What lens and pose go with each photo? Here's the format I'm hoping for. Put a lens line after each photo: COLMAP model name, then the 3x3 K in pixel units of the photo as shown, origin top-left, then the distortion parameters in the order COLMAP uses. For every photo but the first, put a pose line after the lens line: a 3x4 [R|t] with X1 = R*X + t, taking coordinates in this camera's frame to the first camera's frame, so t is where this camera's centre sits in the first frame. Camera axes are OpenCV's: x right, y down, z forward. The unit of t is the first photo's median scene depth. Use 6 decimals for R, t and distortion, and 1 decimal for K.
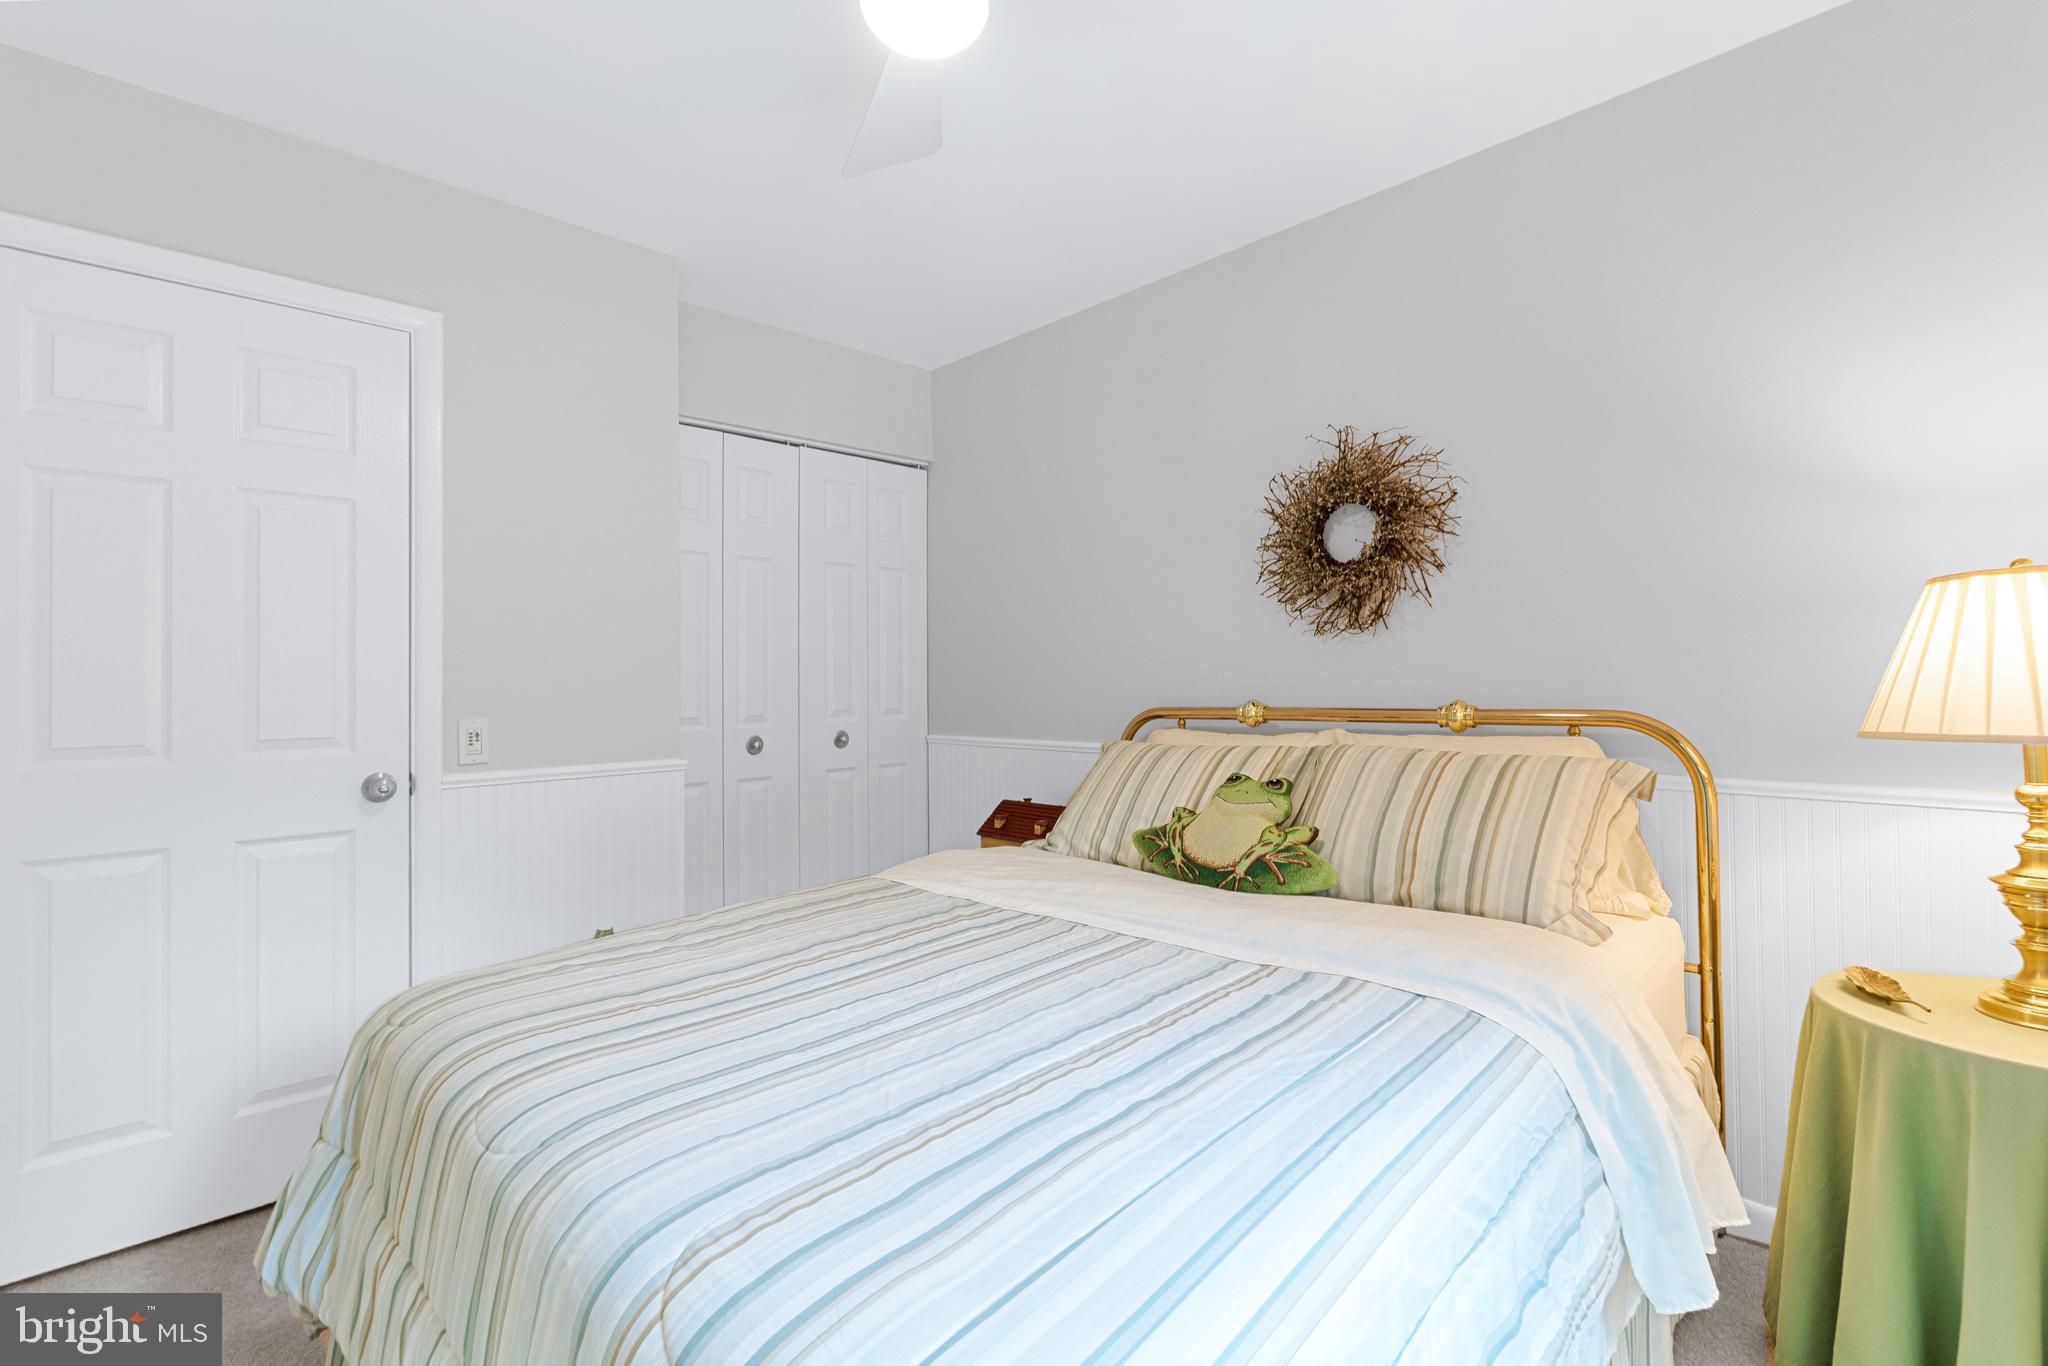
lens RADIAL K [[854.6, 0, 1024.0], [0, 854.6, 683.0], [0, 0, 1]] dist [0.000457, 0.000140]
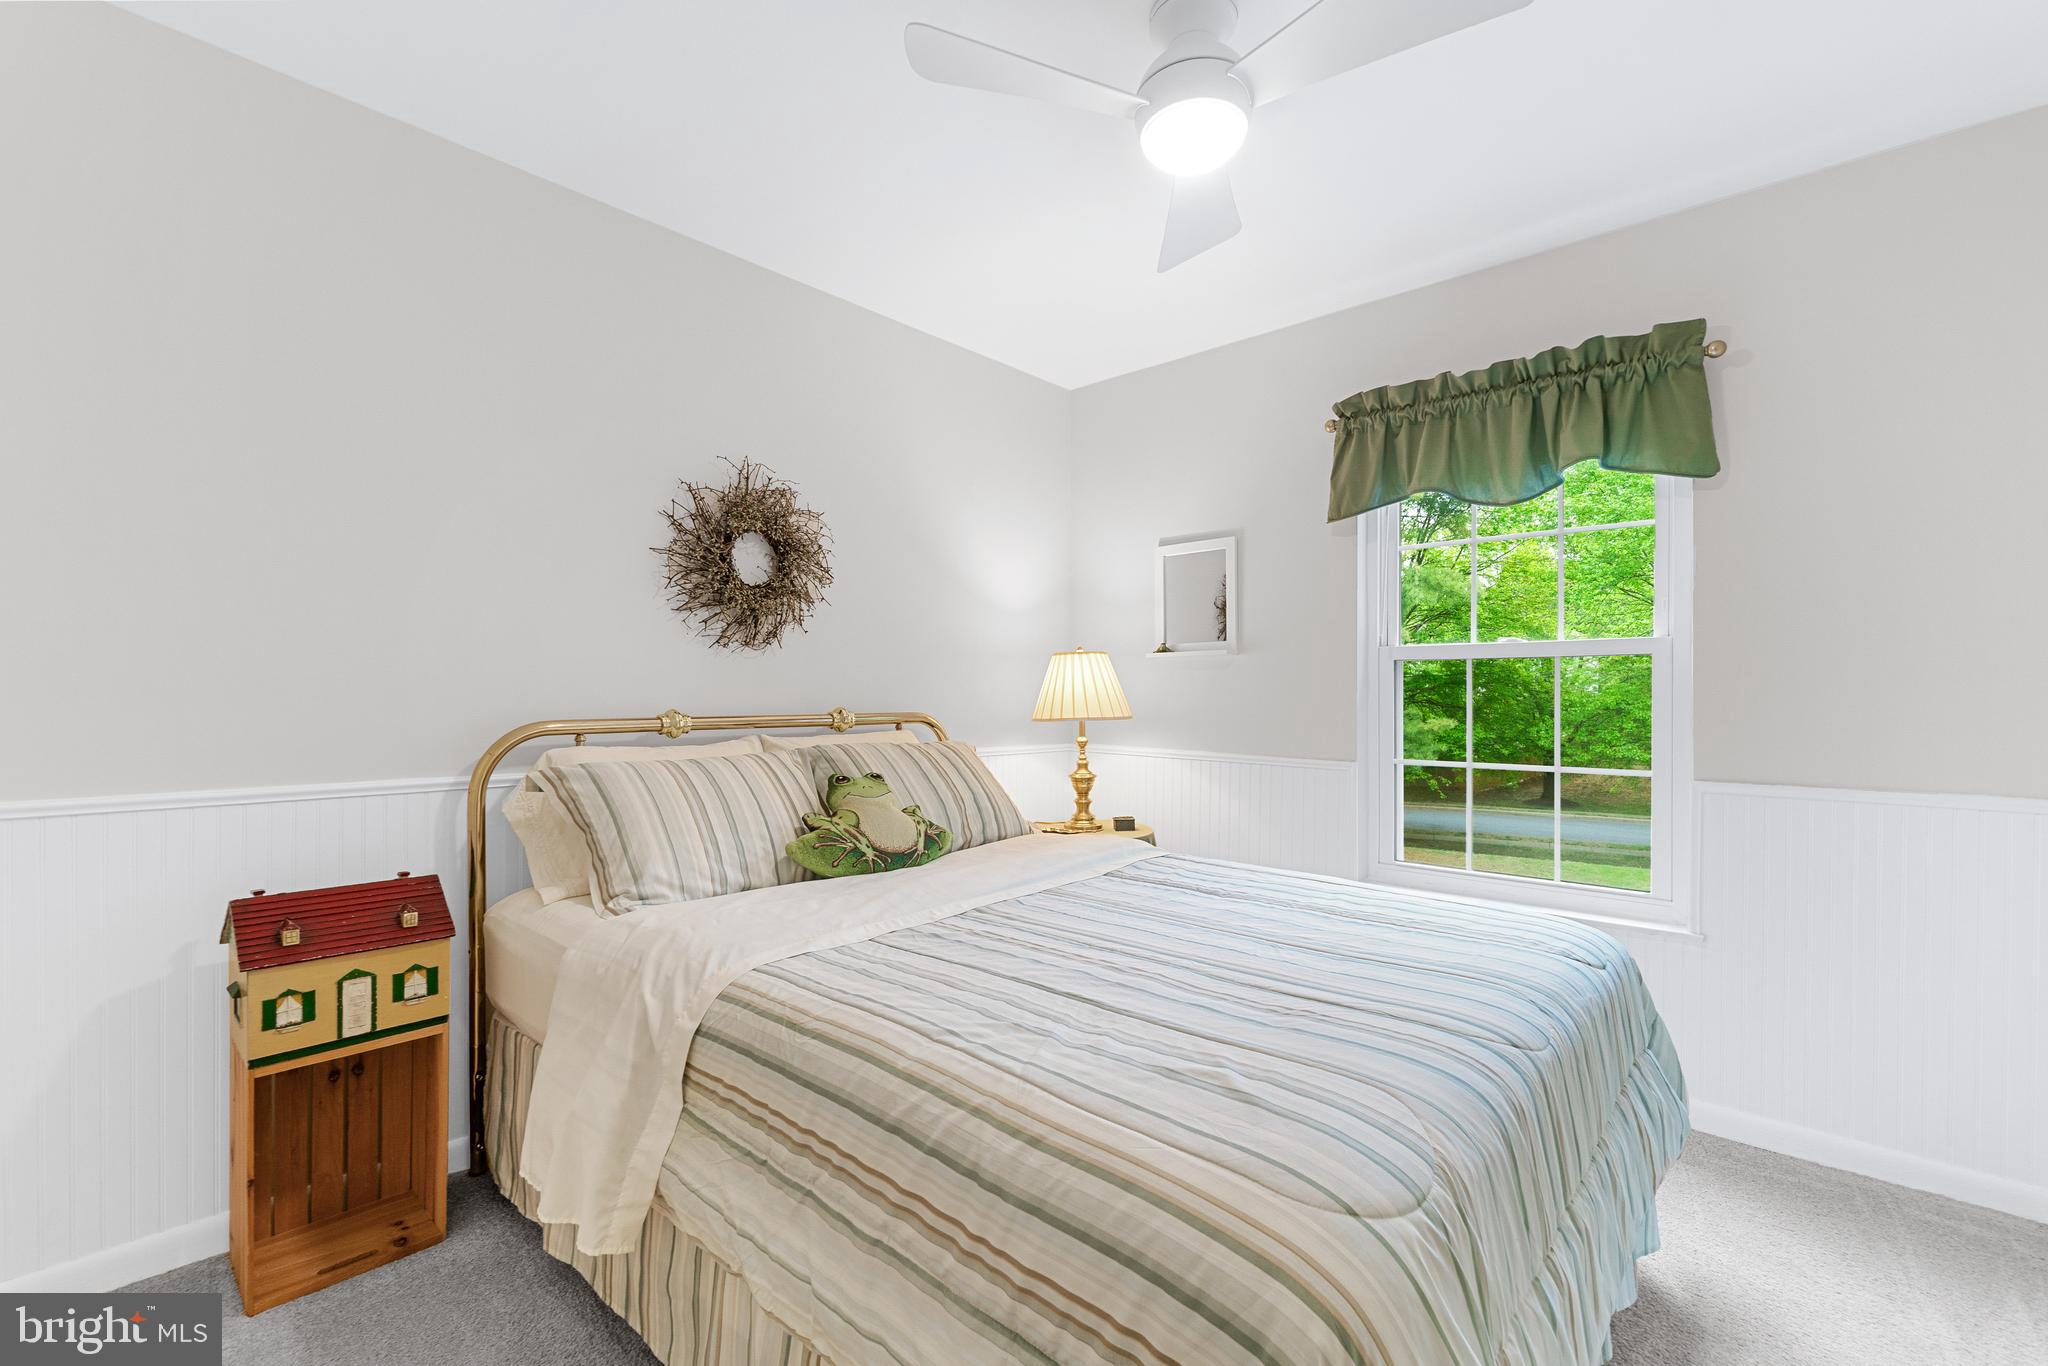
lens RADIAL K [[888.7, 0, 989.4], [0, 888.7, 693.5], [0, 0, 1]] dist [-0.000812, -0.005030]
pose [[-0.015133, 0.013481, 0.999795, -0.807786], [0.000061, 0.999909, -0.013481, 0.015528], [-0.999885, -0.000143, -0.015132, 0.739974]]
